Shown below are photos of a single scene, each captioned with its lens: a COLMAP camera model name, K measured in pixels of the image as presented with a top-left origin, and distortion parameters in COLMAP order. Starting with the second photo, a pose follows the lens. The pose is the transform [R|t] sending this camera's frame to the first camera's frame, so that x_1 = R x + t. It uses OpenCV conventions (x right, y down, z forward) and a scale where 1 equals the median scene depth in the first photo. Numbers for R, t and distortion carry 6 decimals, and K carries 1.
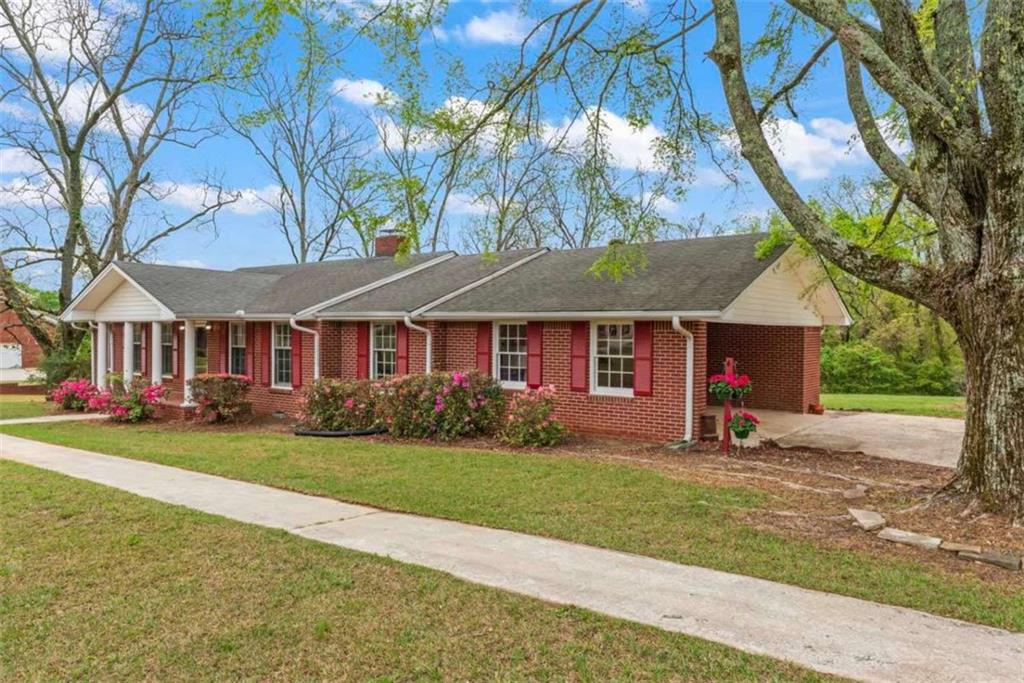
lens RADIAL K [[710.4, 0, 520.1], [0, 710.4, 346.0], [0, 0, 1]] dist [0.009665, -0.000042]
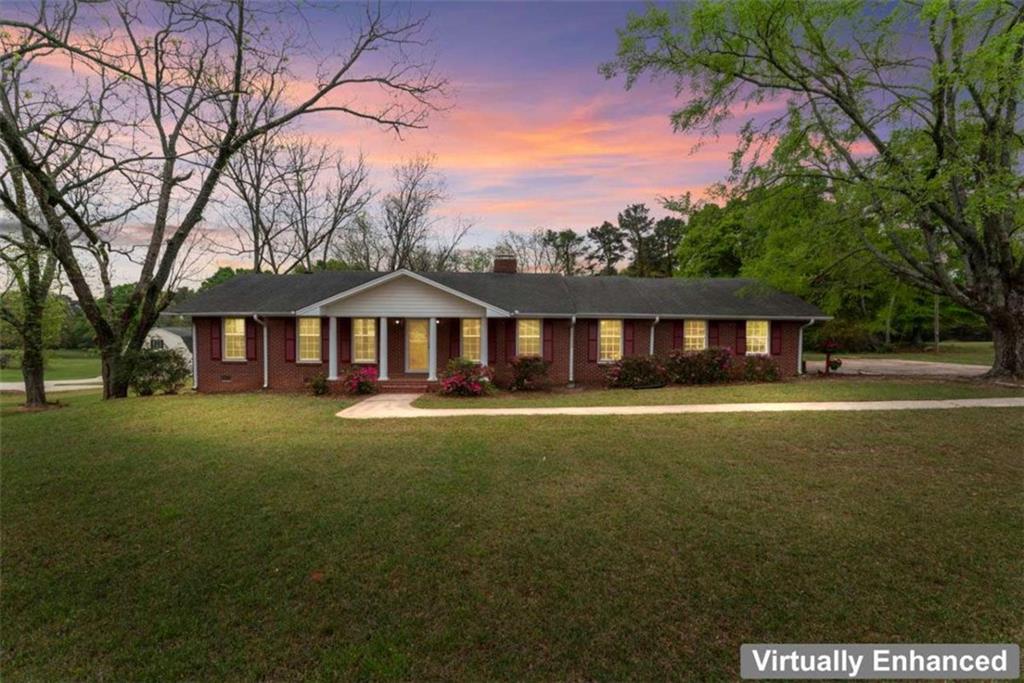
lens RADIAL K [[467.8, 0, 511.9], [0, 467.8, 324.6], [0, 0, 1]] dist [-0.005048, -0.001447]
pose [[0.783633, -0.007730, 0.621176, -1.128987], [0.011443, 0.999933, -0.001992, -0.022980], [-0.621118, 0.008669, 0.783669, 0.328198]]
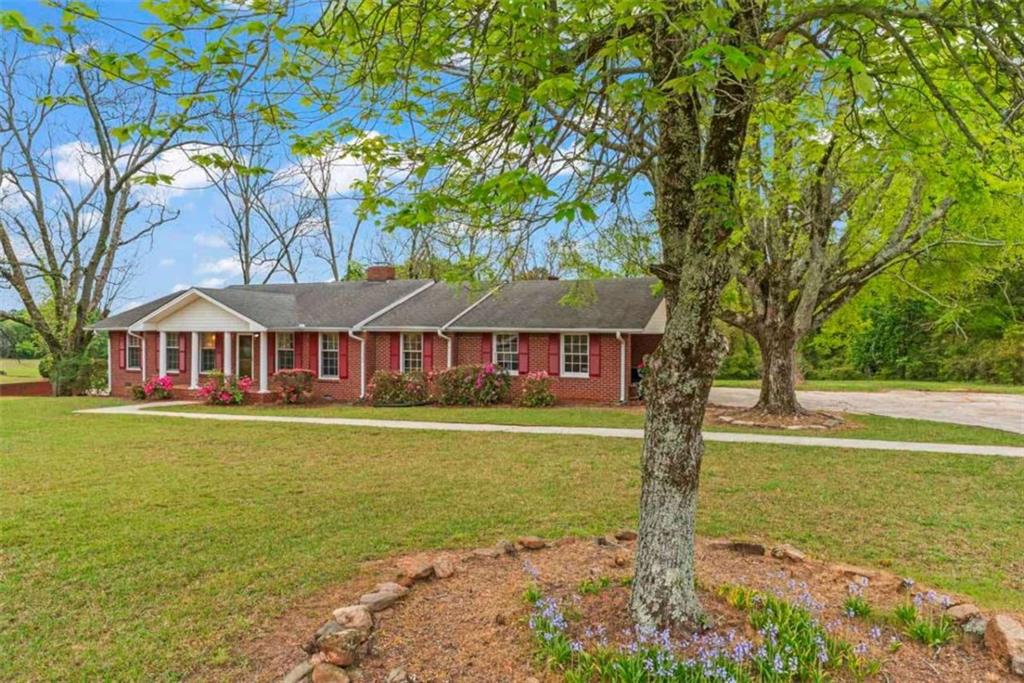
lens RADIAL K [[710.4, 0, 509.9], [0, 710.4, 339.9], [0, 0, 1]] dist [0.009665, -0.000042]
pose [[0.977096, -0.007977, 0.212647, -0.336786], [0.008611, 0.999961, -0.002053, -0.014443], [-0.212622, 0.003837, 0.977127, -0.547514]]
